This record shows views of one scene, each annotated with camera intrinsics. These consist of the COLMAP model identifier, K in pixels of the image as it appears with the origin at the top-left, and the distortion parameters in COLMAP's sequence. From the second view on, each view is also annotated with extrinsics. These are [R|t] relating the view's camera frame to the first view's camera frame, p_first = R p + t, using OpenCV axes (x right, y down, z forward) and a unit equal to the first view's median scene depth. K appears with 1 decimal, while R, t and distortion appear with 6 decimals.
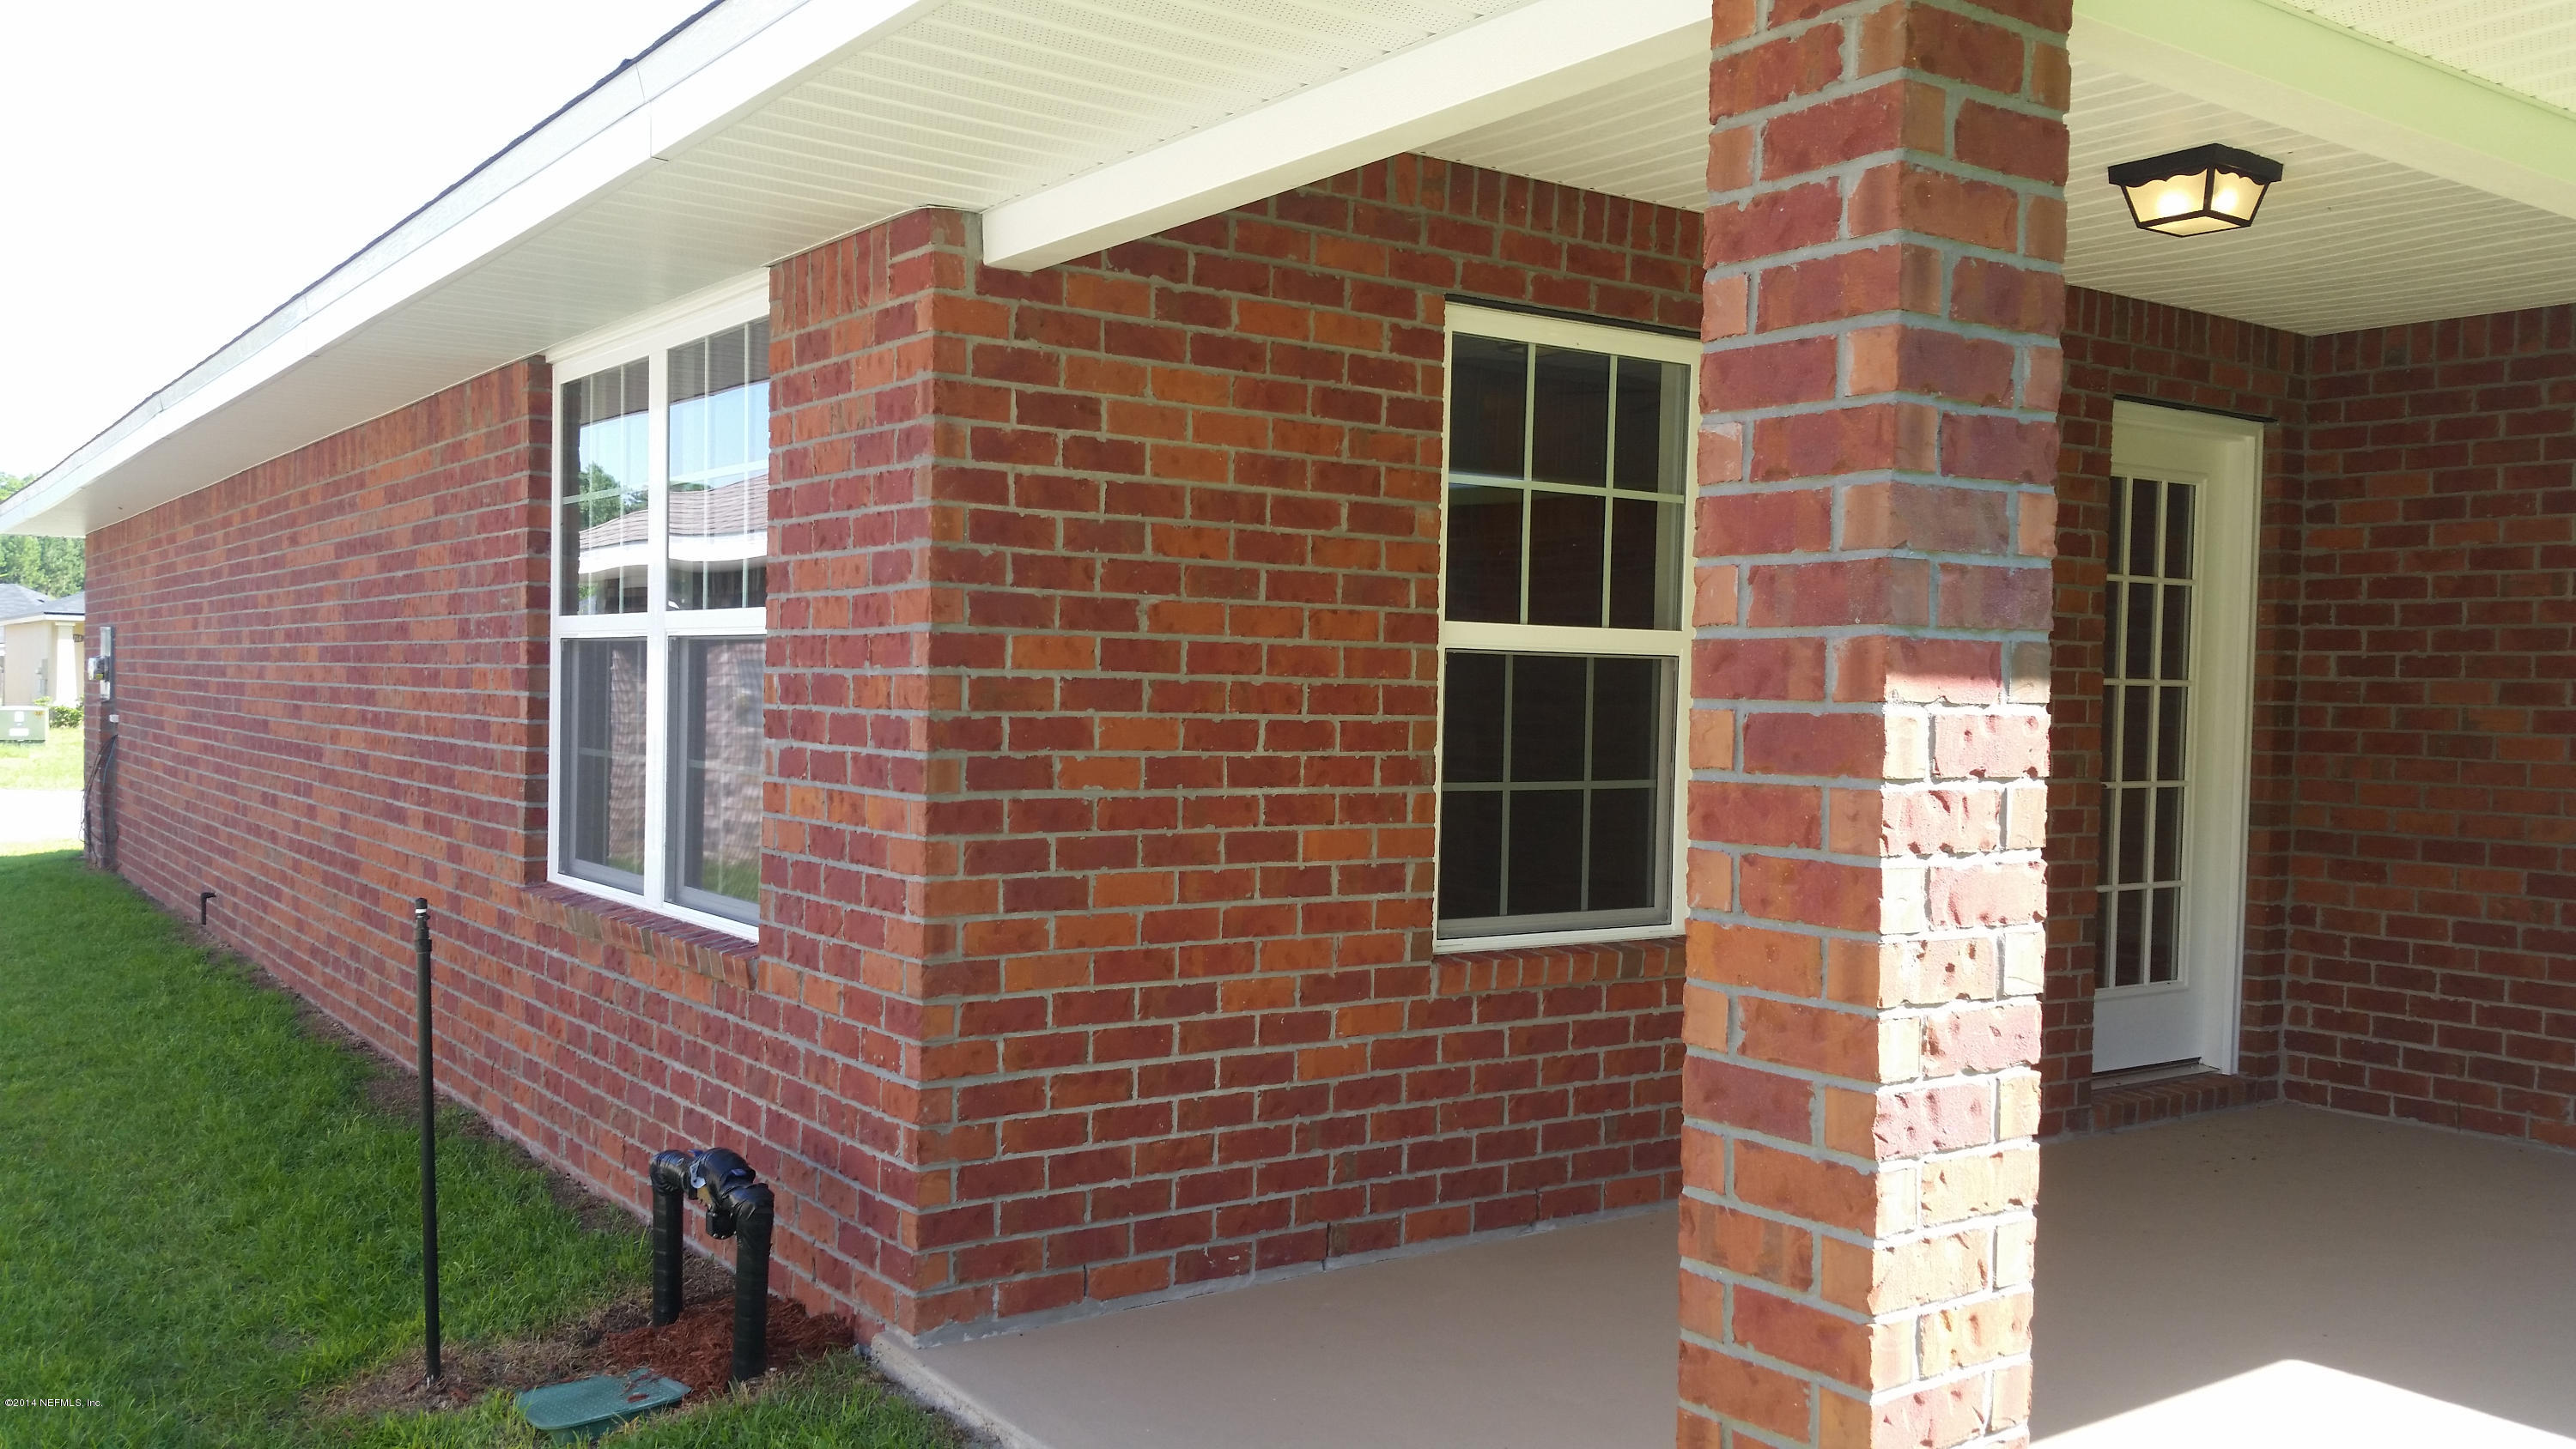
lens RADIAL K [[2119.5, 0, 1301.1], [0, 2119.5, 736.5], [0, 0, 1]] dist [0.171168, -0.411041]
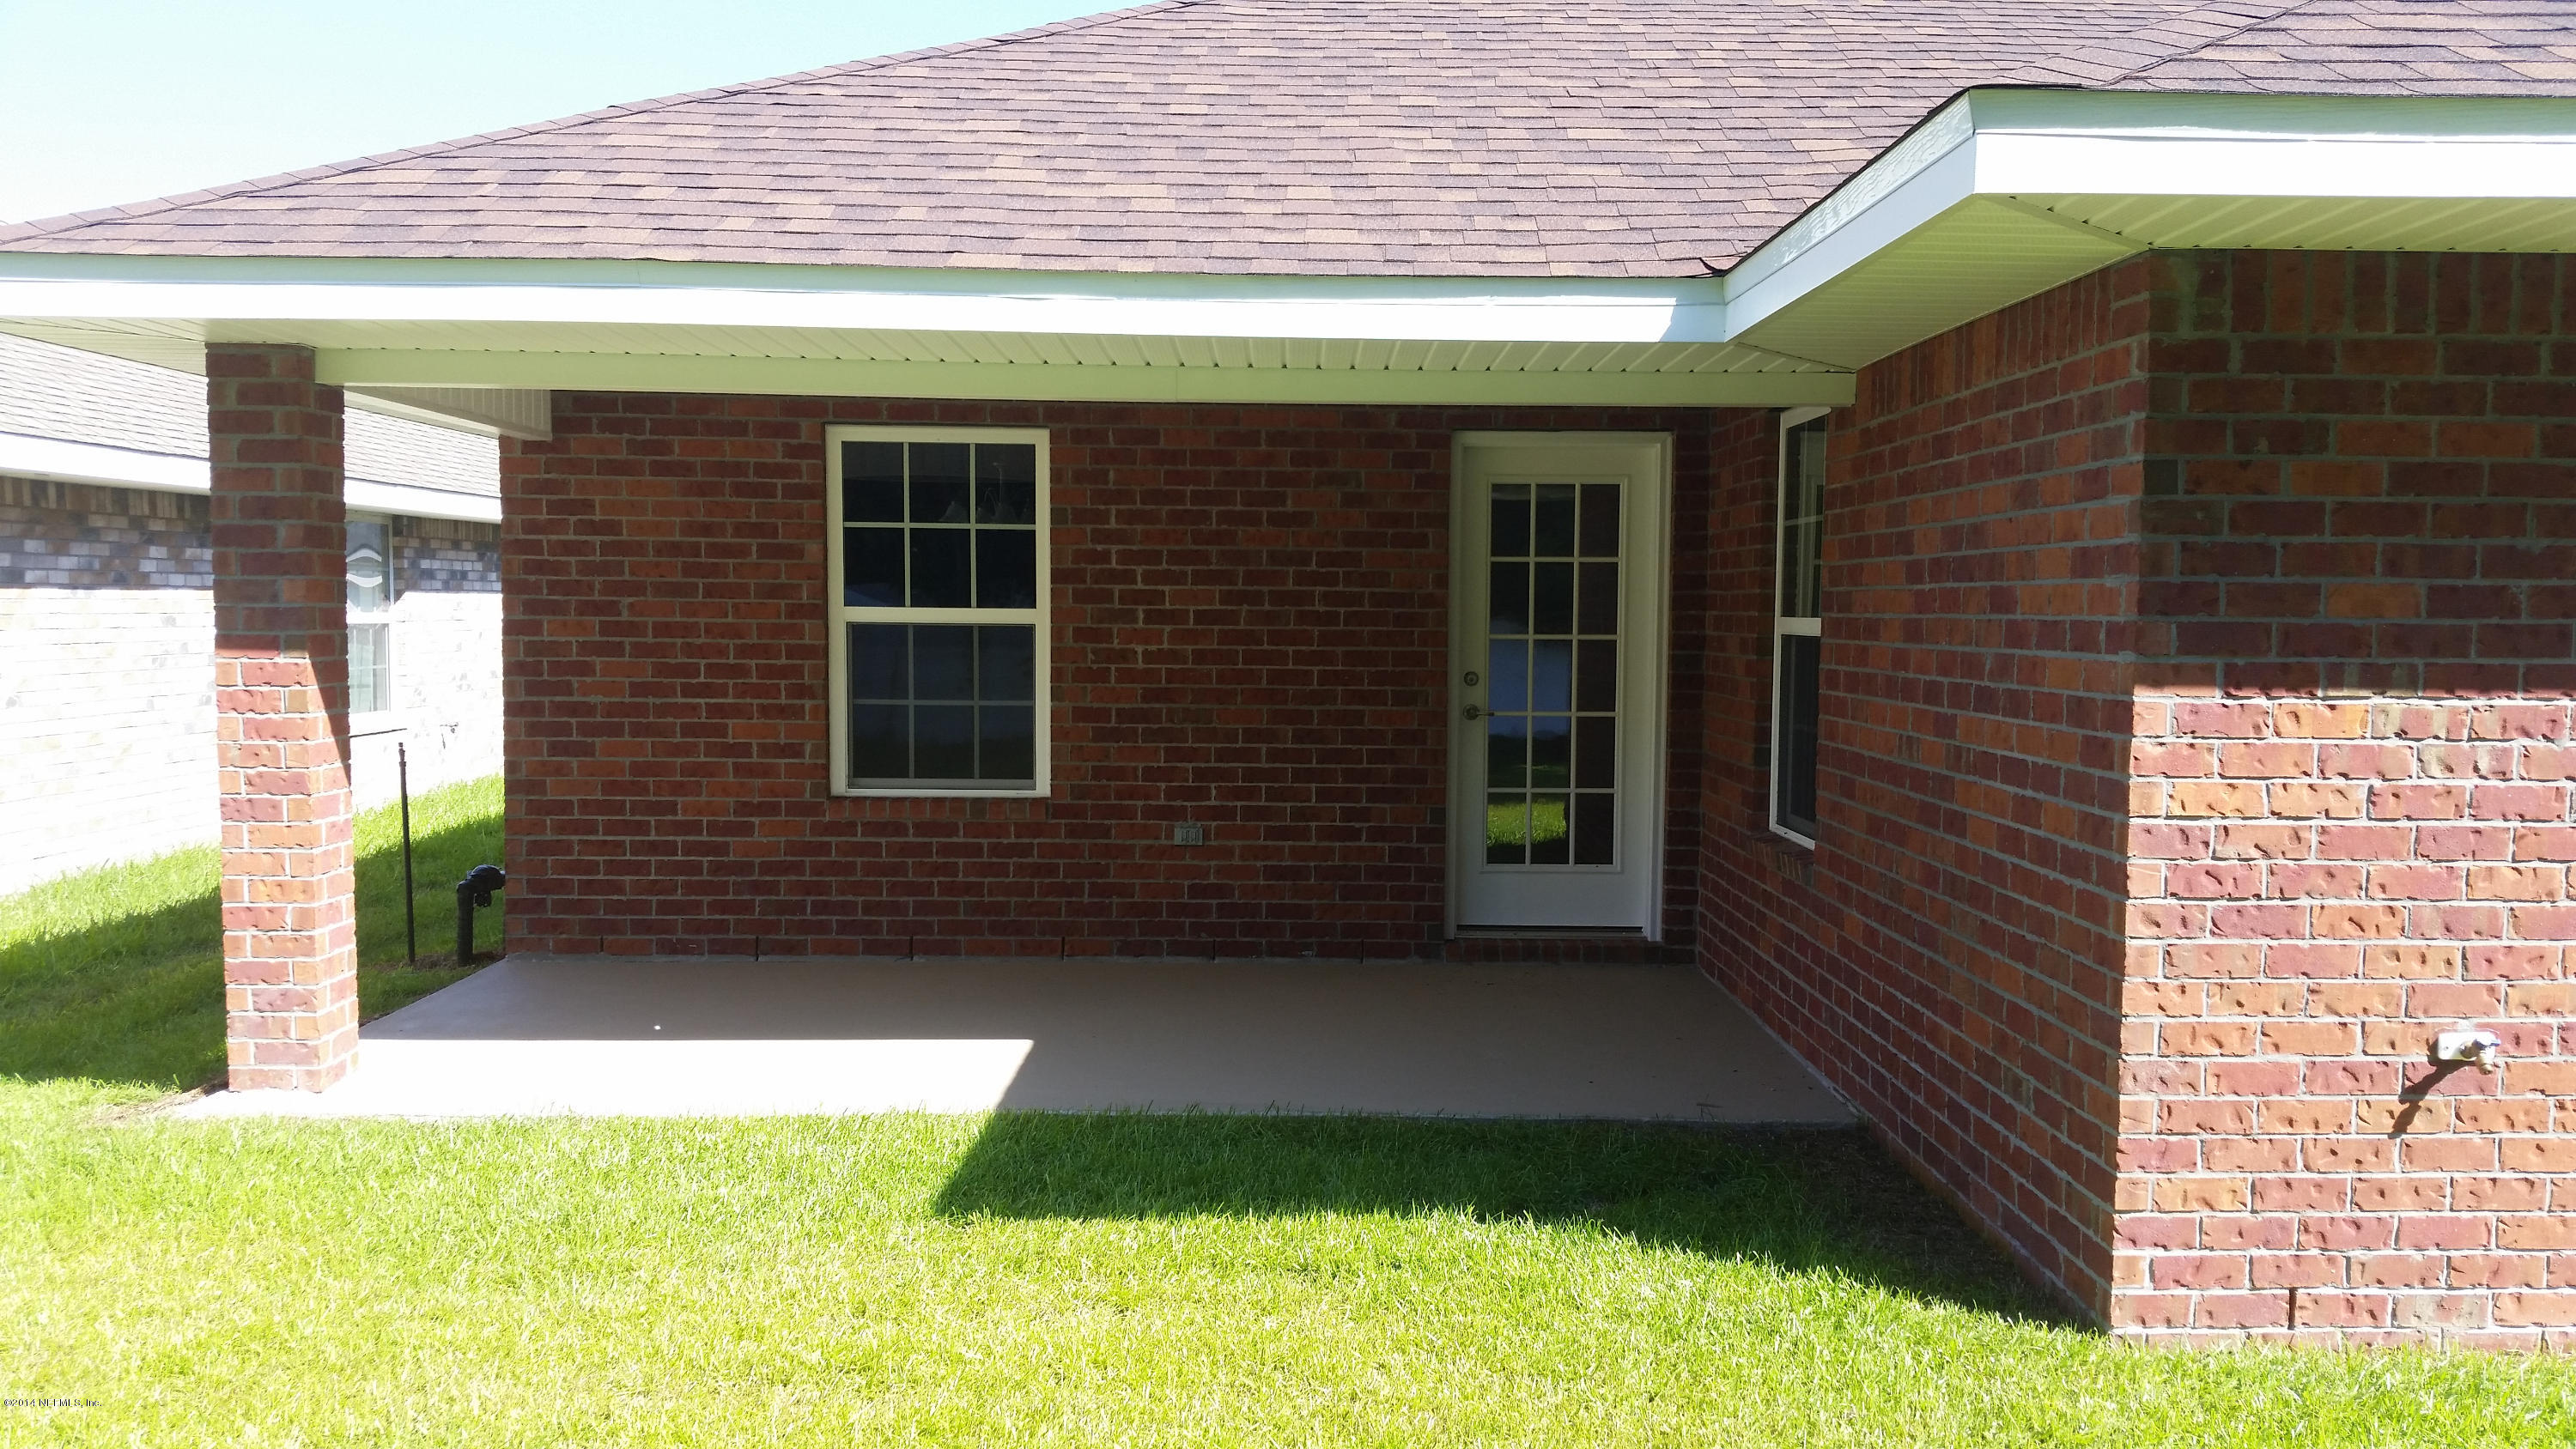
lens RADIAL K [[2119.5, 0, 1301.1], [0, 2119.5, 736.5], [0, 0, 1]] dist [0.171168, -0.411041]
pose [[0.814838, 0.024131, -0.579186, 1.523484], [-0.007429, 0.999486, 0.031191, -0.005319], [0.579641, -0.021113, 0.814598, -0.237493]]
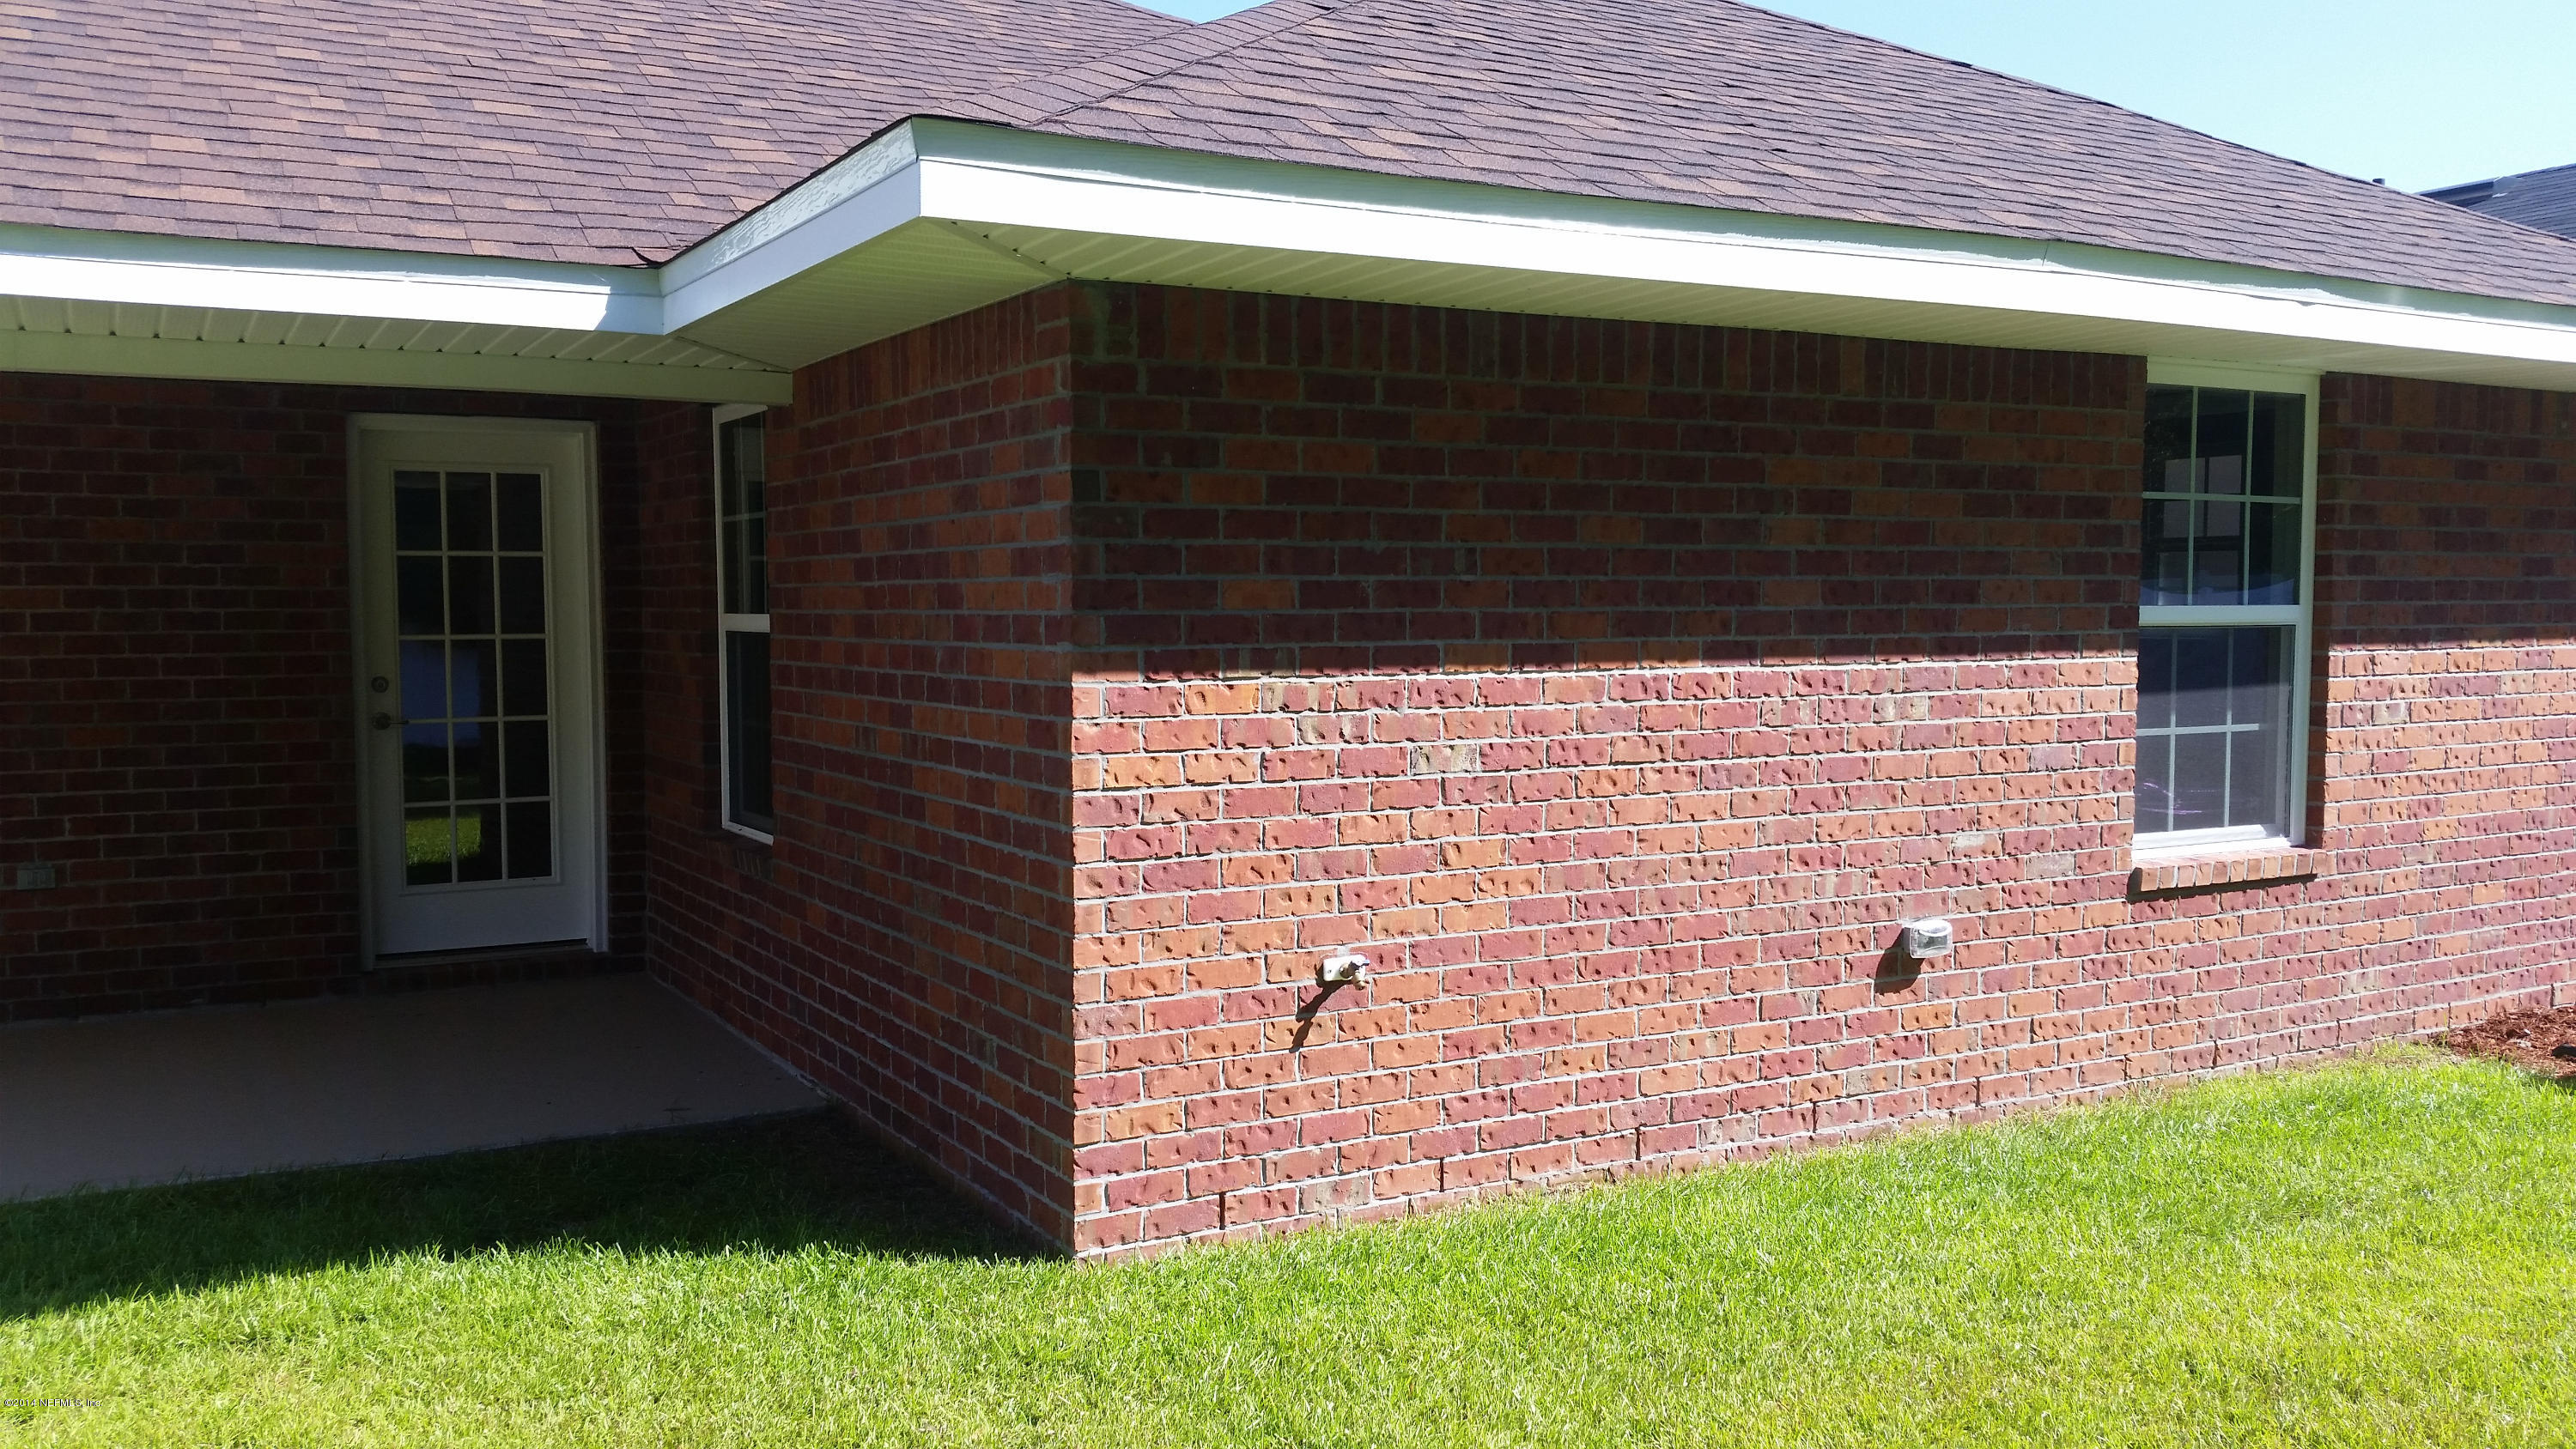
lens RADIAL K [[2159.2, 0, 1341.3], [0, 2159.2, 757.1], [0, 0, 1]] dist [0.191752, -0.425864]
pose [[0.995107, -0.015573, -0.097568, 1.501440], [0.019958, 0.998827, 0.044126, -0.003349], [0.096766, -0.045858, 0.994250, -0.315754]]
